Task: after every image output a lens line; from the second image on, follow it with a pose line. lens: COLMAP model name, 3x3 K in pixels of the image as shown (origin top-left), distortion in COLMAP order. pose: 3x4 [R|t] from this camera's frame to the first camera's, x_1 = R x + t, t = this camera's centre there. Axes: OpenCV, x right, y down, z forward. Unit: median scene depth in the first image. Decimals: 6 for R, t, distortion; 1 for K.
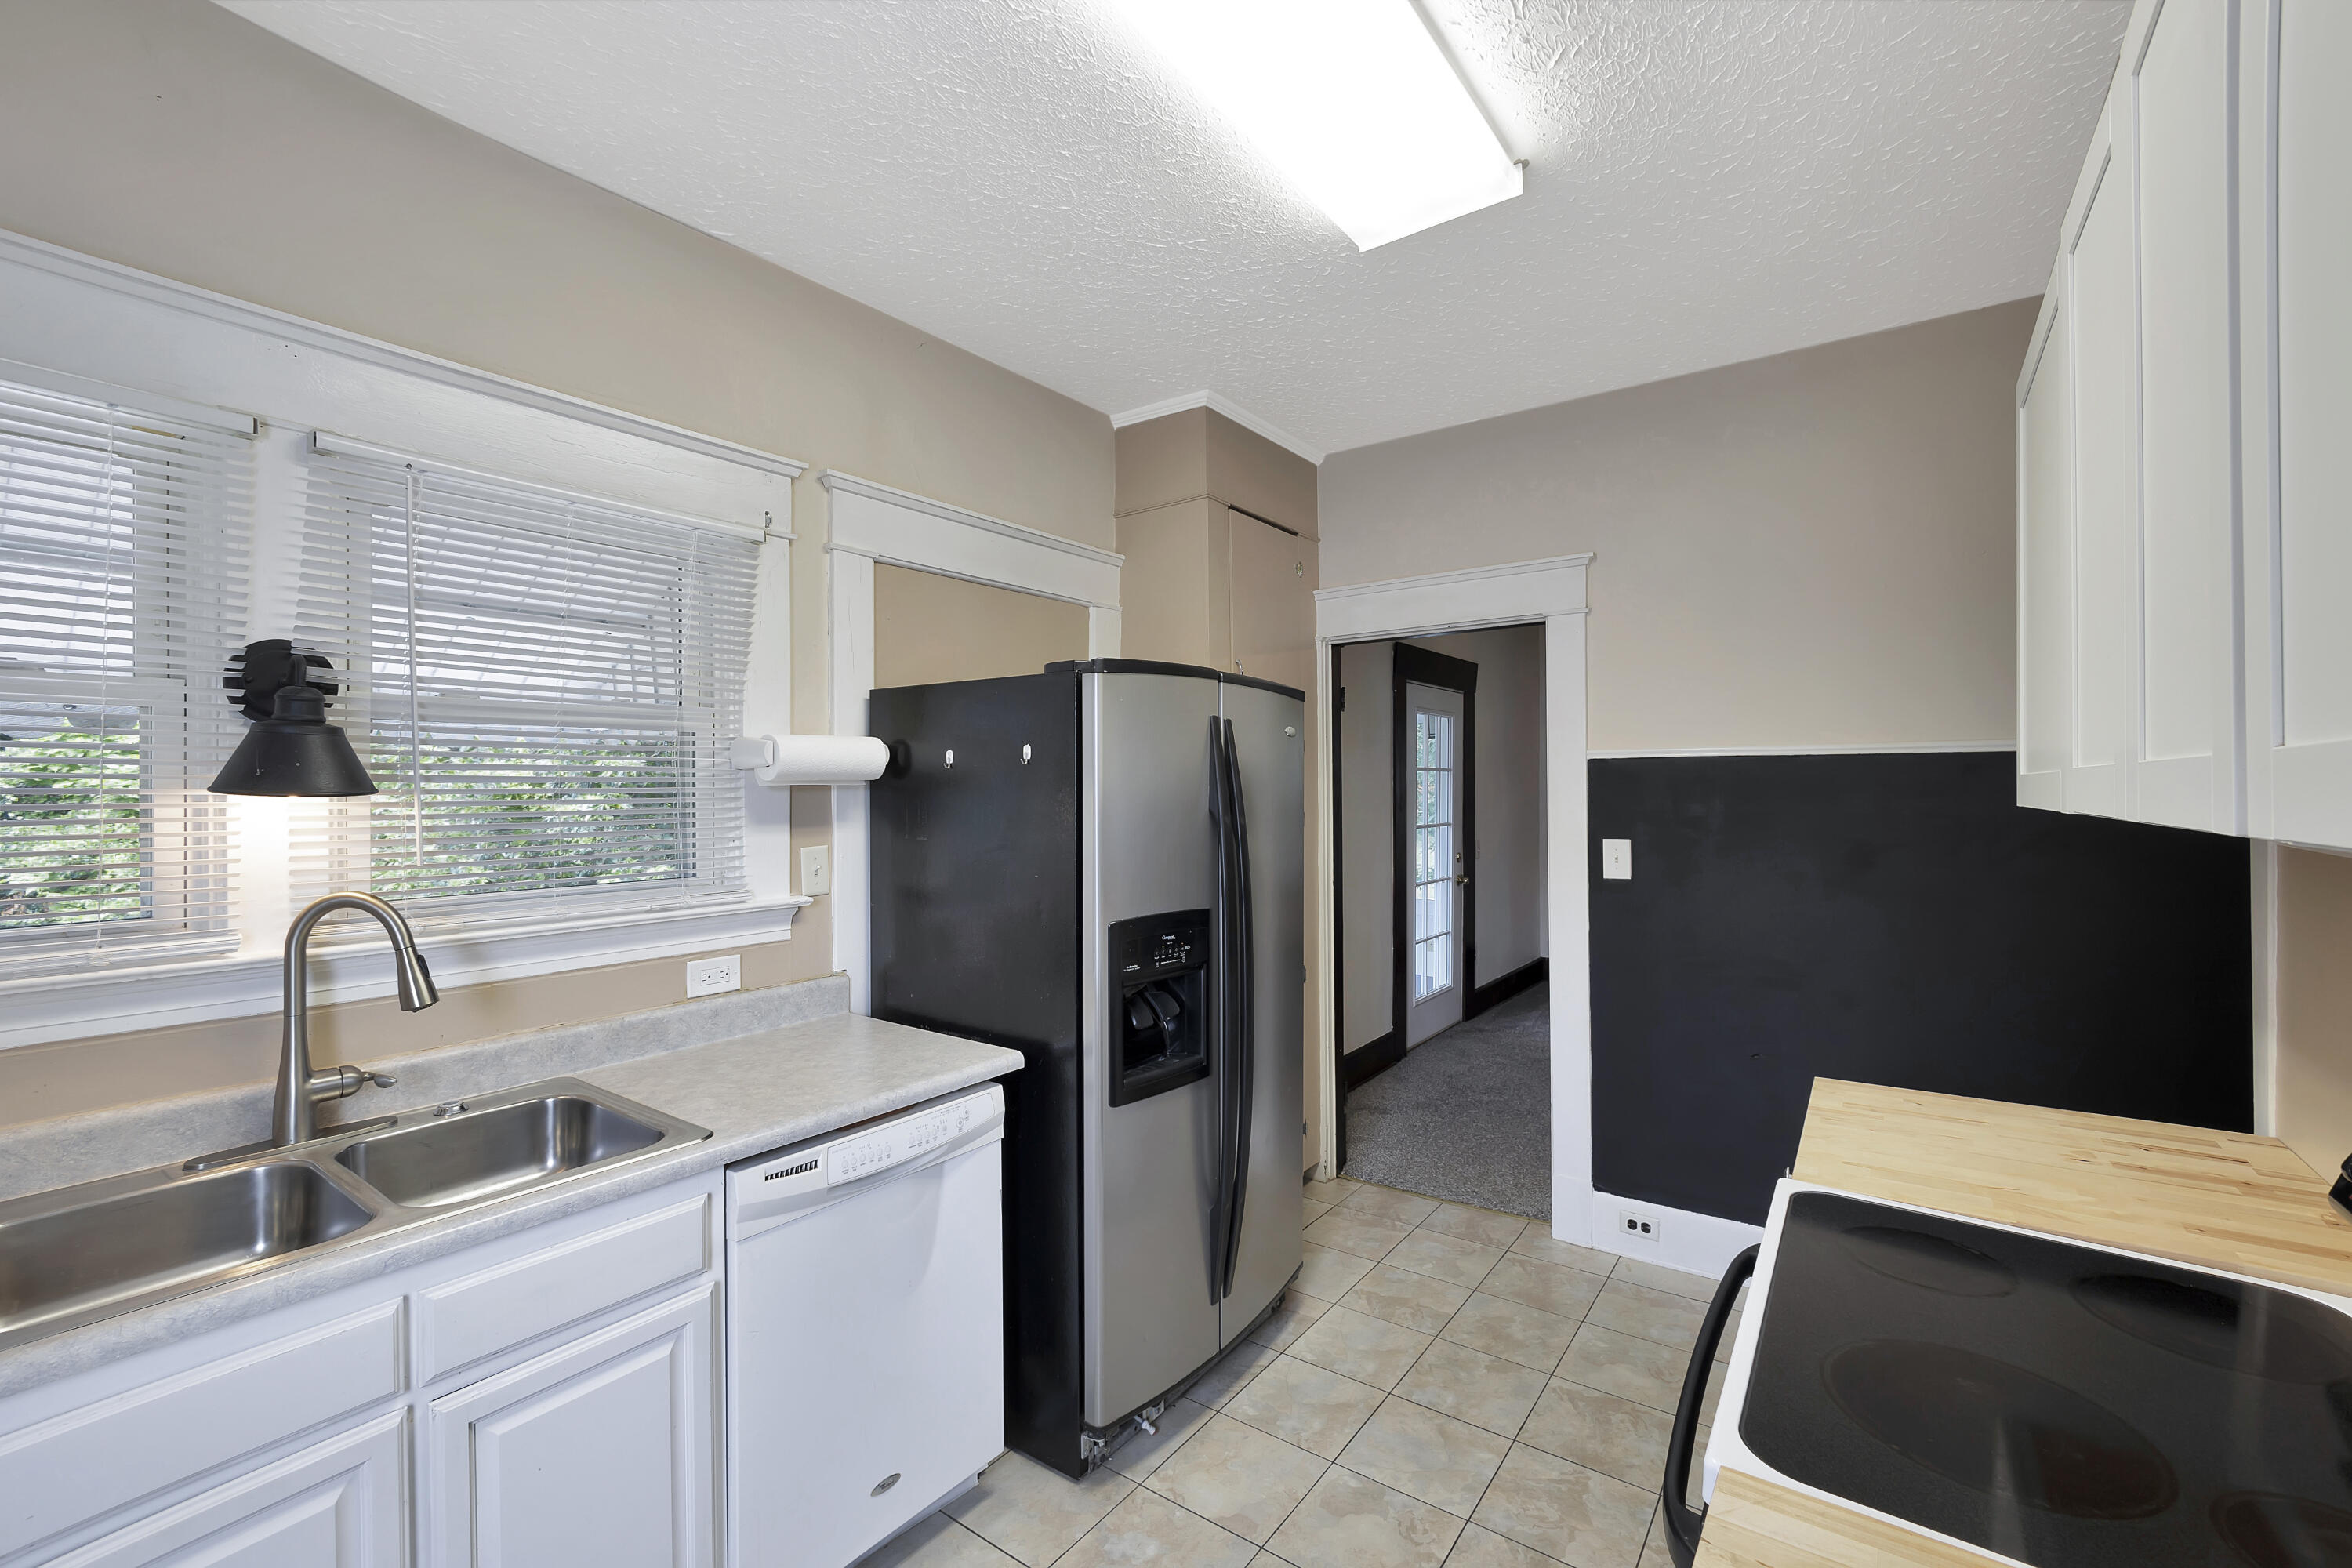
lens RADIAL K [[989.3, 0, 1176.0], [0, 989.3, 784.0], [0, 0, 1]] dist [-0.001172, -0.000171]
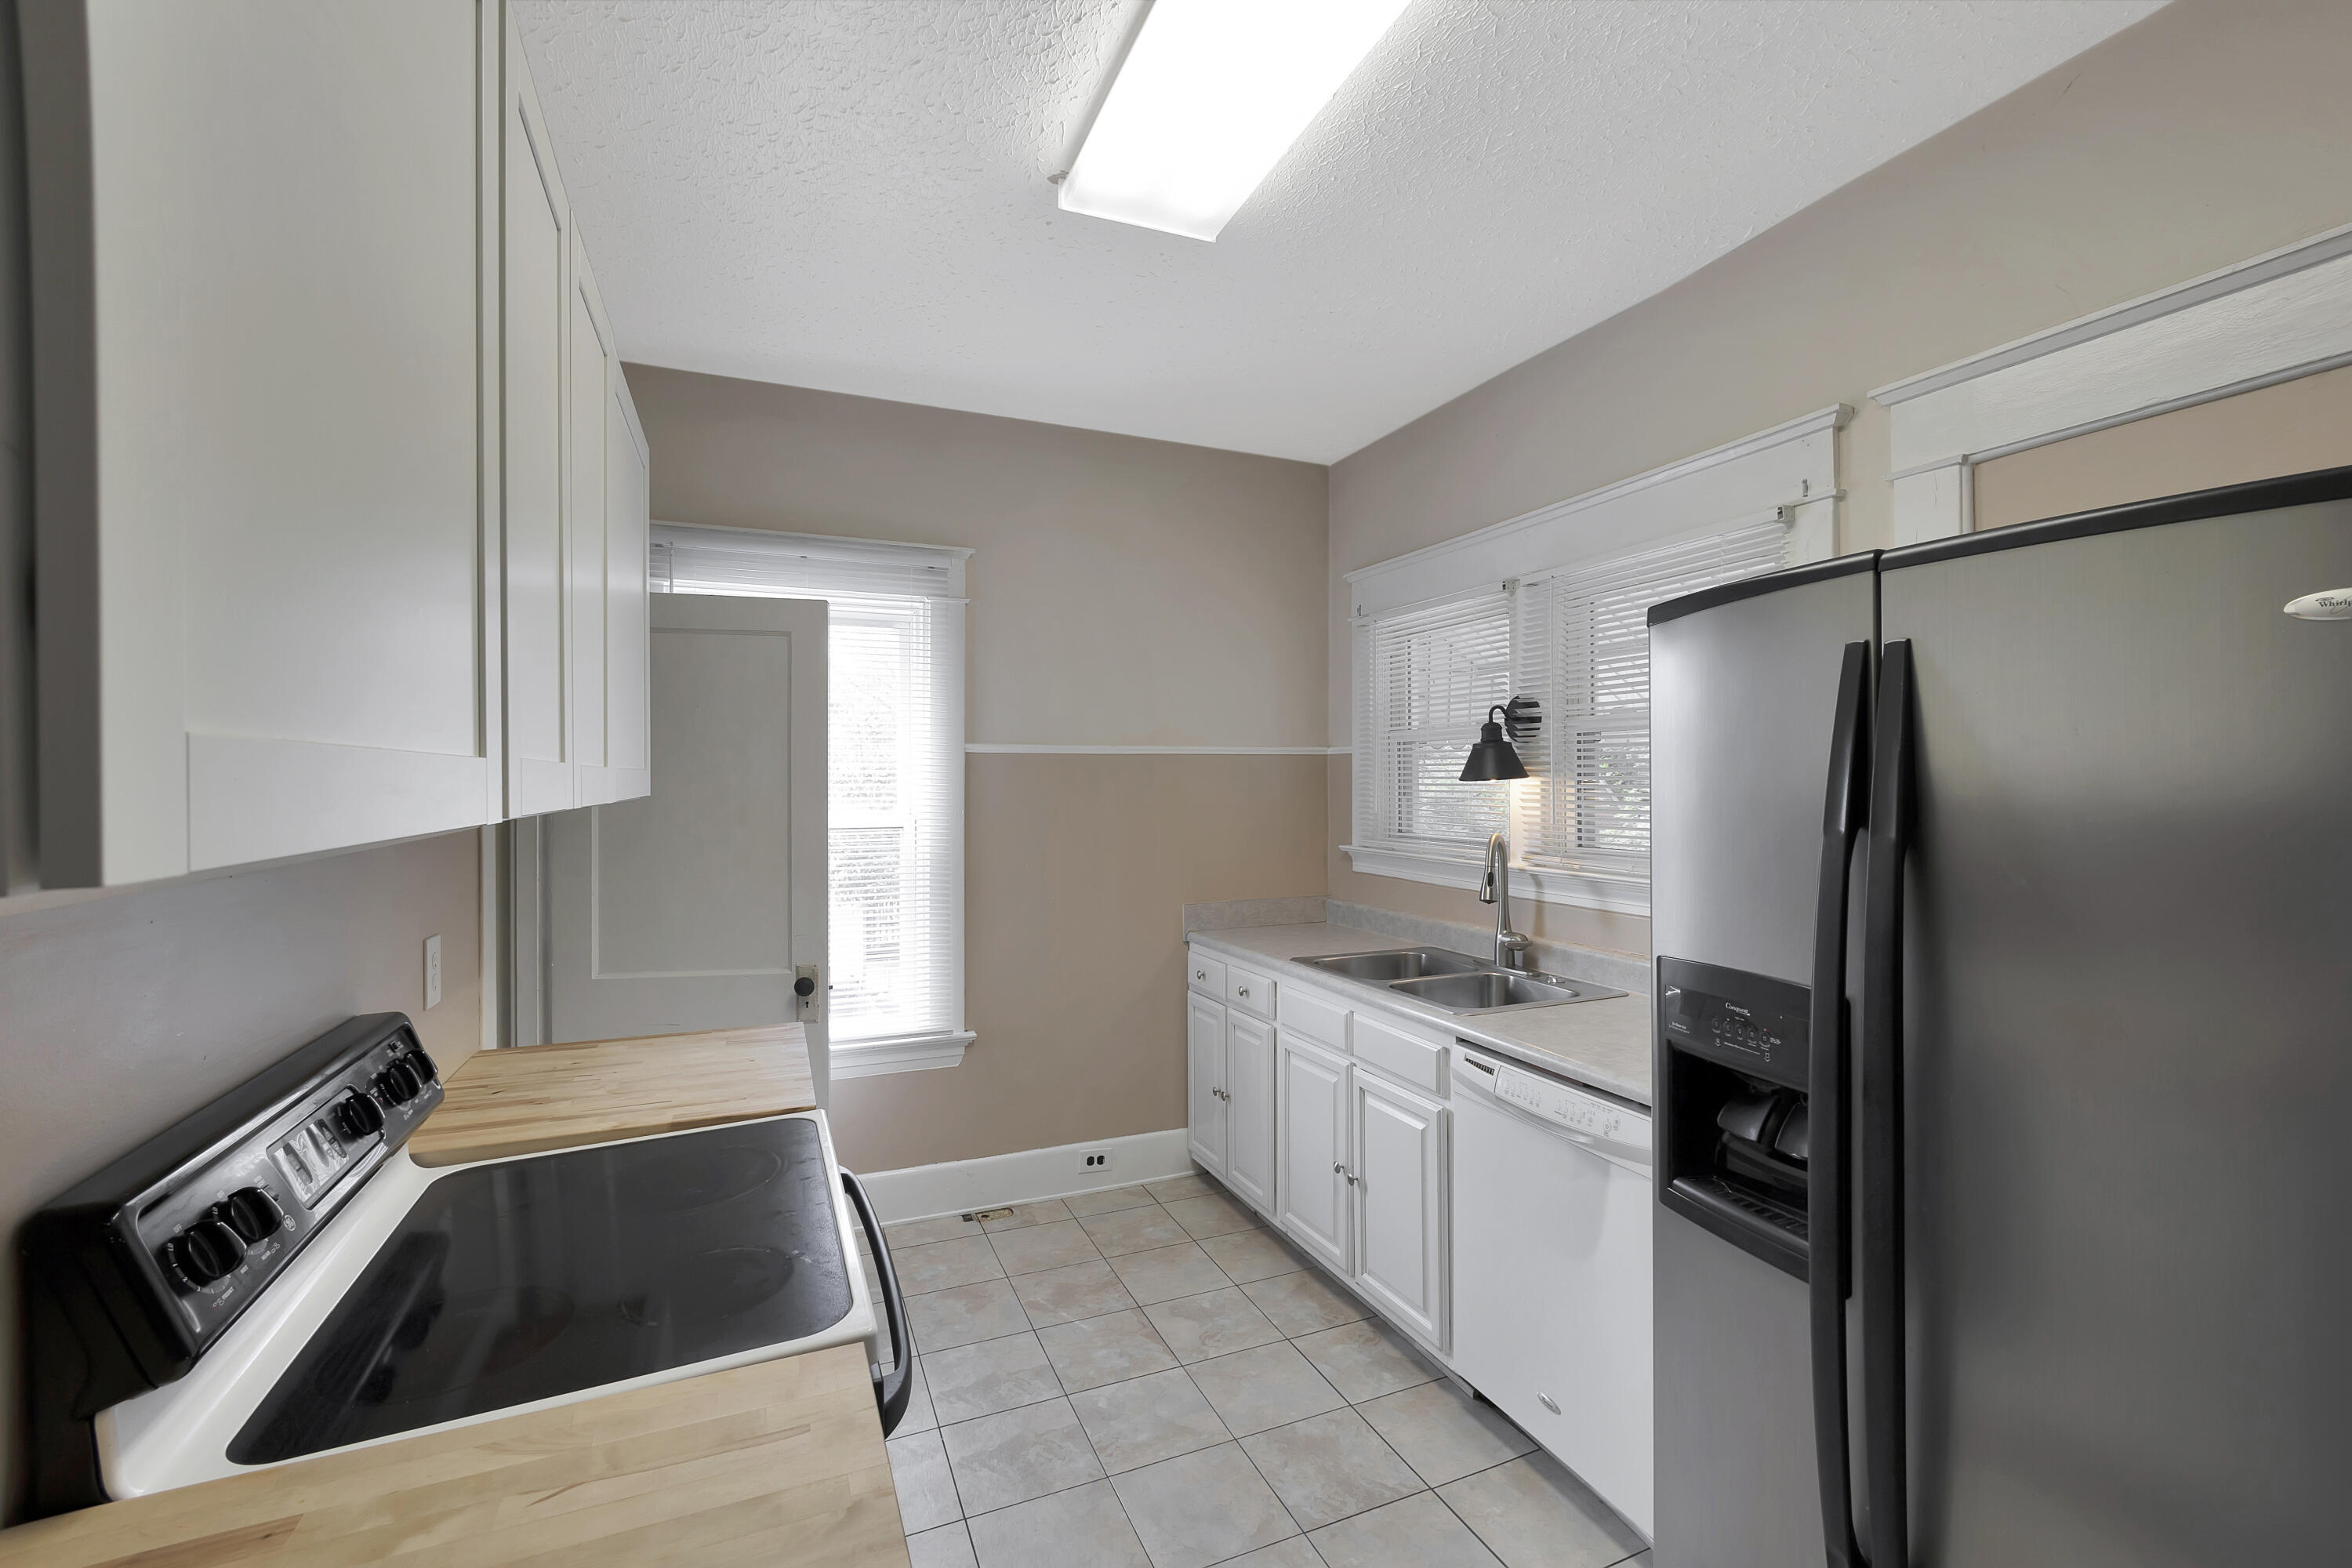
lens RADIAL K [[989.3, 0, 1176.0], [0, 989.3, 784.0], [0, 0, 1]] dist [-0.001172, -0.000171]
pose [[-0.513128, 0.008309, -0.858272, 0.924306], [0.007631, 0.999958, 0.005118, 0.003586], [0.858278, -0.003923, -0.513170, 1.288393]]
